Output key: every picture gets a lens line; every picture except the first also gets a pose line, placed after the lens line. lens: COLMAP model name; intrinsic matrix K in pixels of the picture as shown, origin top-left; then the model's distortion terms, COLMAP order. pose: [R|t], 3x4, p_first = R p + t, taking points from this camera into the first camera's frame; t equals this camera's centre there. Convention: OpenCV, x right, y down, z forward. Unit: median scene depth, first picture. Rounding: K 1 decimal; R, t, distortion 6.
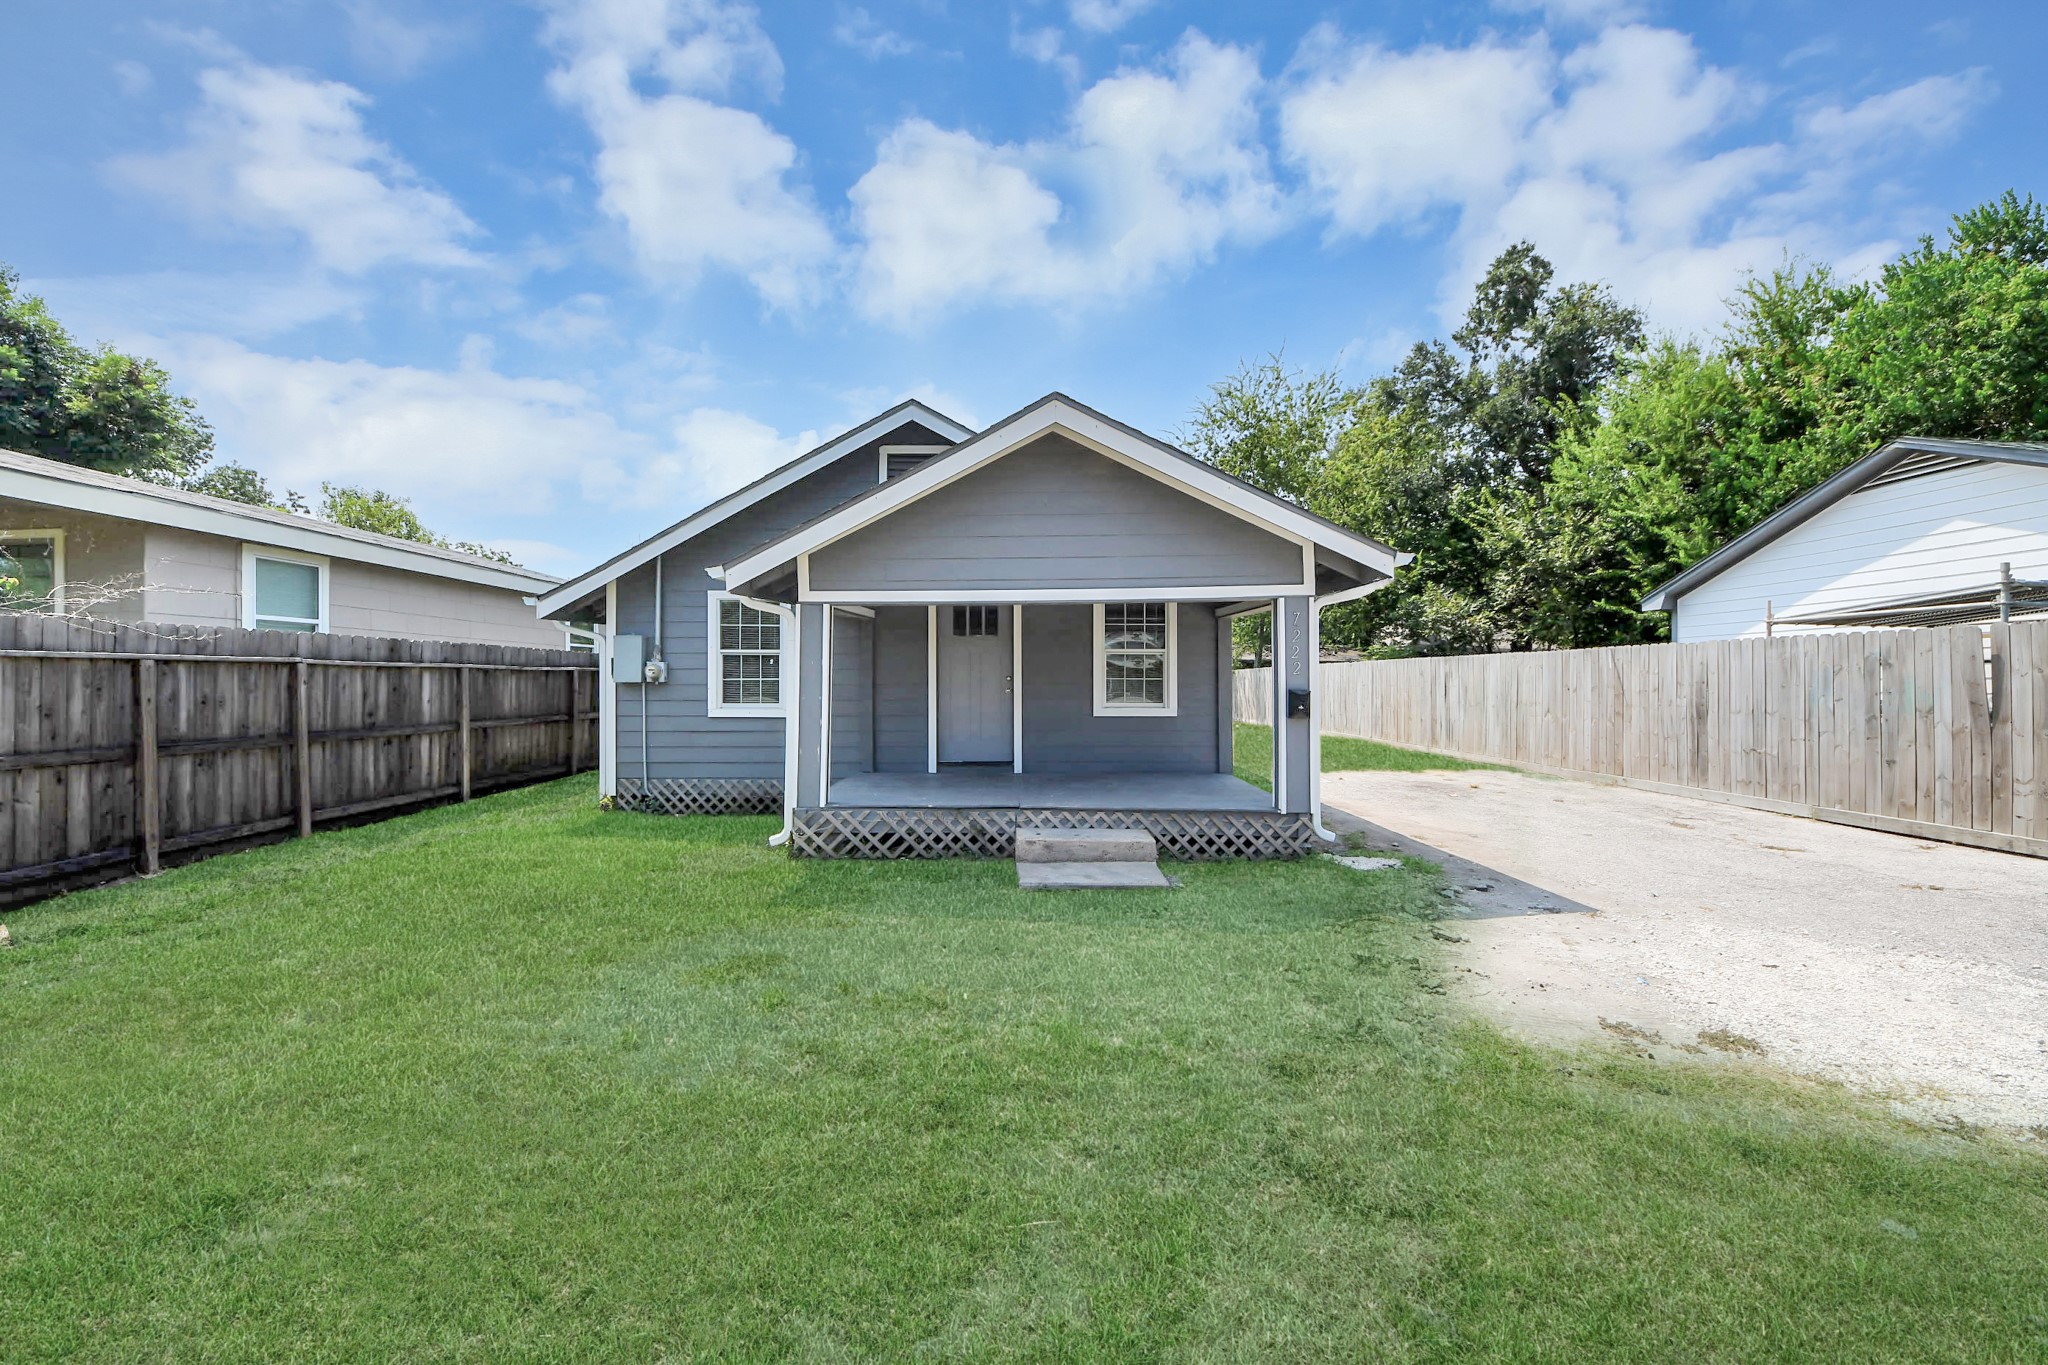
lens RADIAL K [[753.9, 0, 1020.9], [0, 753.9, 682.2], [0, 0, 1]] dist [0.033611, -0.024253]
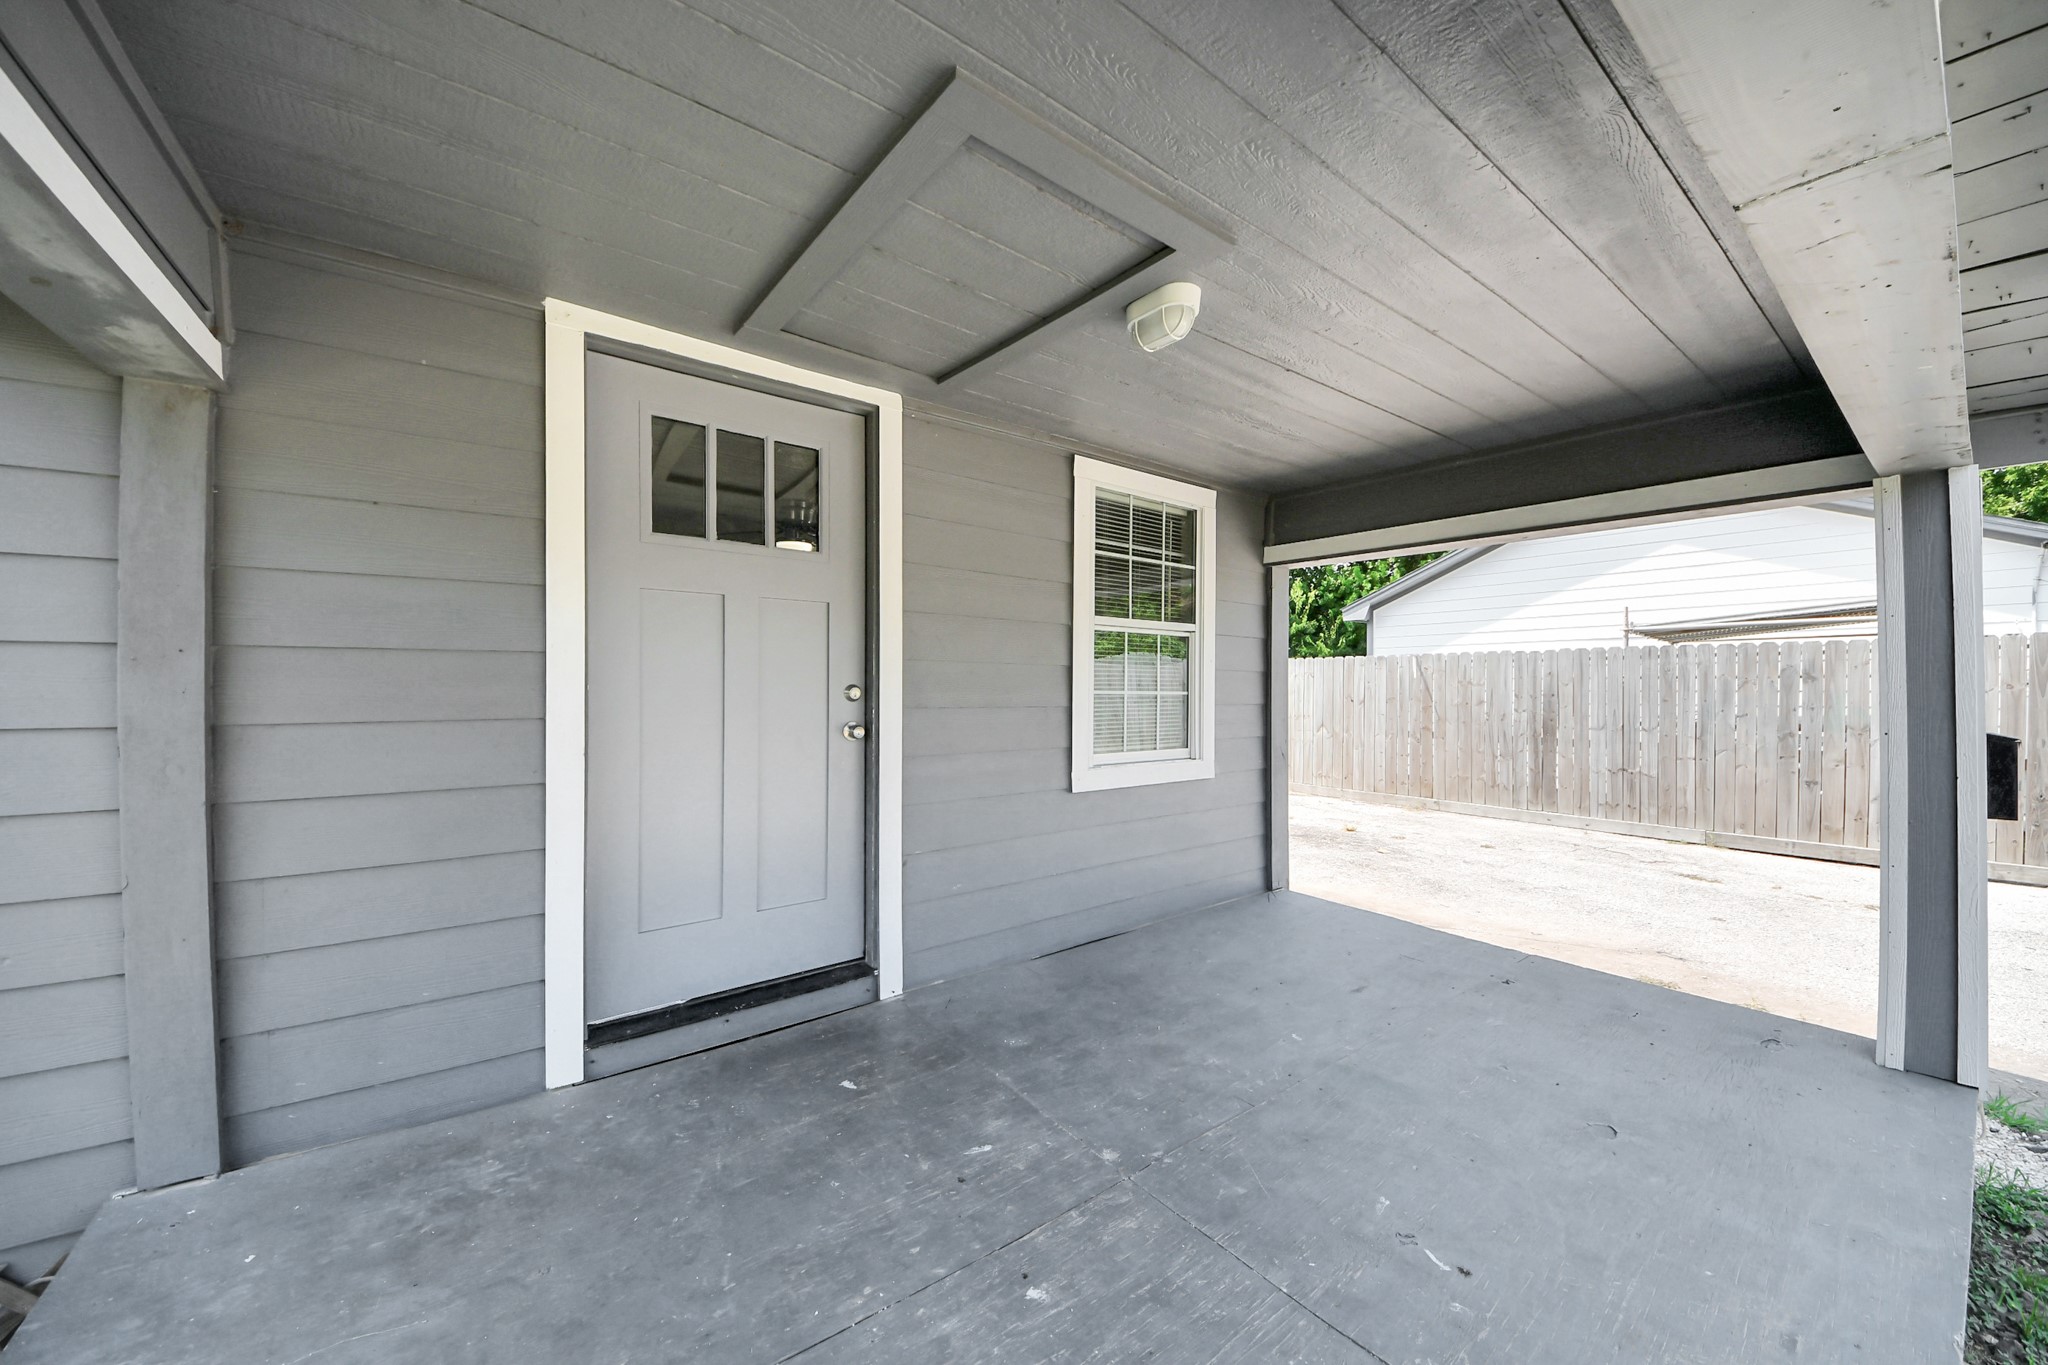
lens RADIAL K [[744.4, 0, 1025.9], [0, 744.4, 681.7], [0, 0, 1]] dist [-0.000582, -0.000049]
pose [[0.801479, 0.007054, 0.597981, -0.148160], [-0.003655, 0.999970, -0.006897, -0.007768], [-0.598012, 0.003343, 0.801481, 0.743468]]
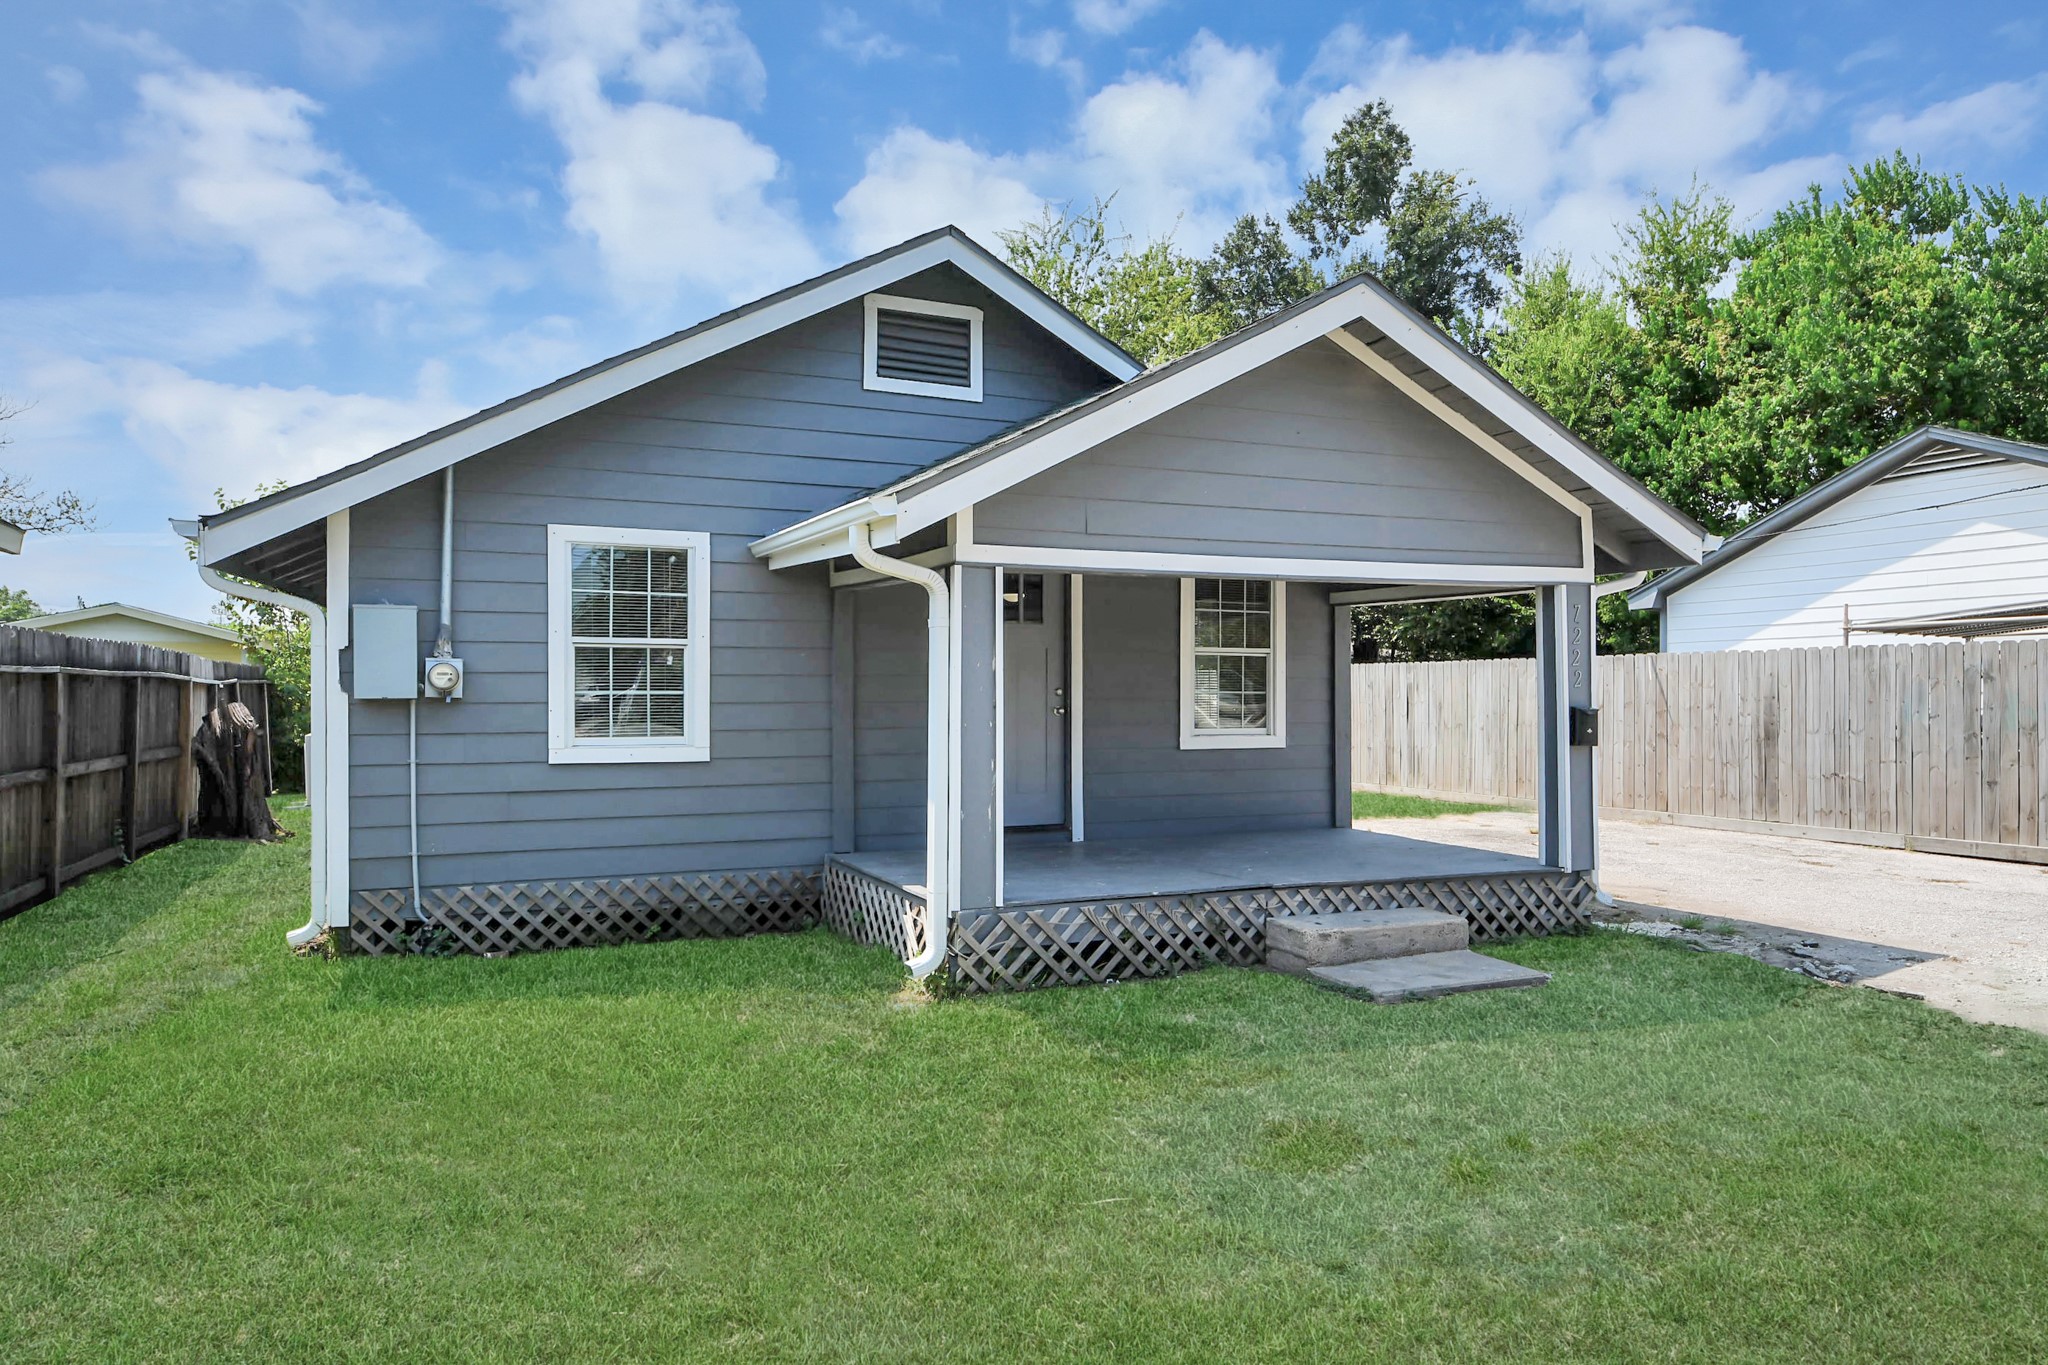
lens RADIAL K [[1256.1, 0, 1050.5], [0, 1256.1, 690.8], [0, 0, 1]] dist [0.029805, -0.001157]
pose [[0.908771, 0.001411, 0.417292, -0.478503], [0.000473, 0.999990, -0.004411, -0.000788], [-0.417294, 0.004205, 0.908762, 0.056017]]
